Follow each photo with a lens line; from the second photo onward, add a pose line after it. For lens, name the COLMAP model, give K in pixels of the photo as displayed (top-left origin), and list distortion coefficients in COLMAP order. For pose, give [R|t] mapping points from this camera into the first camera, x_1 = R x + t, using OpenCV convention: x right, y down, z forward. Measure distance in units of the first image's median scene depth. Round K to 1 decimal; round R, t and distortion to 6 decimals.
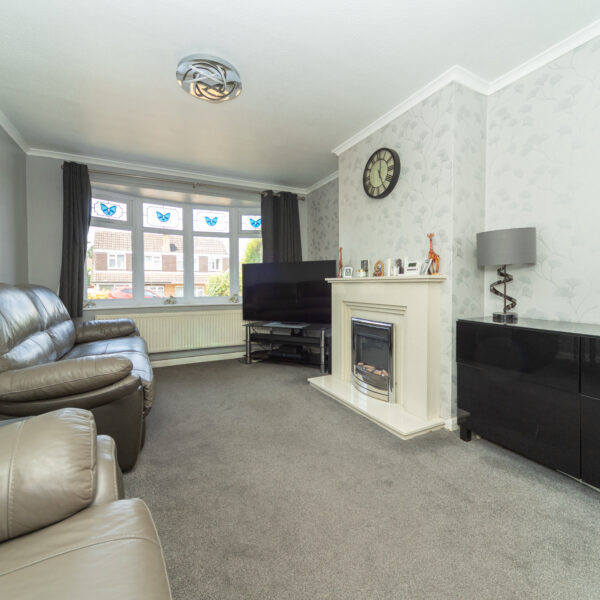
lens RADIAL K [[321.6, 0, 298.1], [0, 321.6, 296.1], [0, 0, 1]] dist [-0.015803, 0.000136]
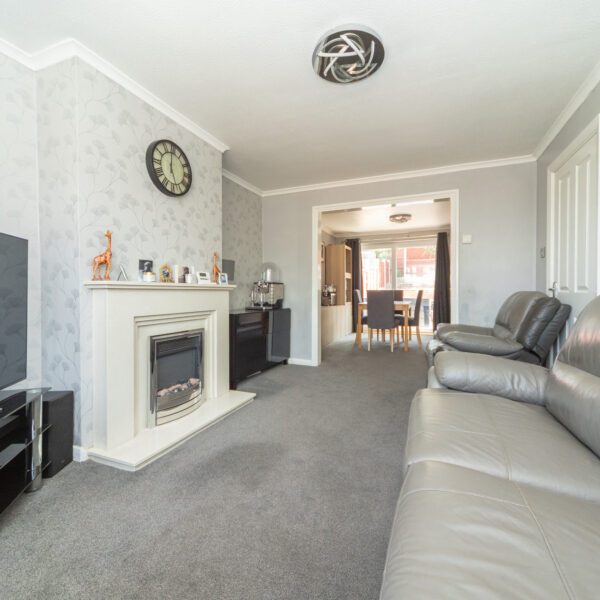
lens RADIAL K [[321.6, 0, 299.6], [0, 321.6, 293.9], [0, 0, 1]] dist [-0.015803, 0.000136]
pose [[-0.653231, -0.005677, 0.757138, -0.667371], [0.024771, 0.999276, 0.028864, -0.047694], [-0.756754, 0.037610, -0.652617, 1.337656]]
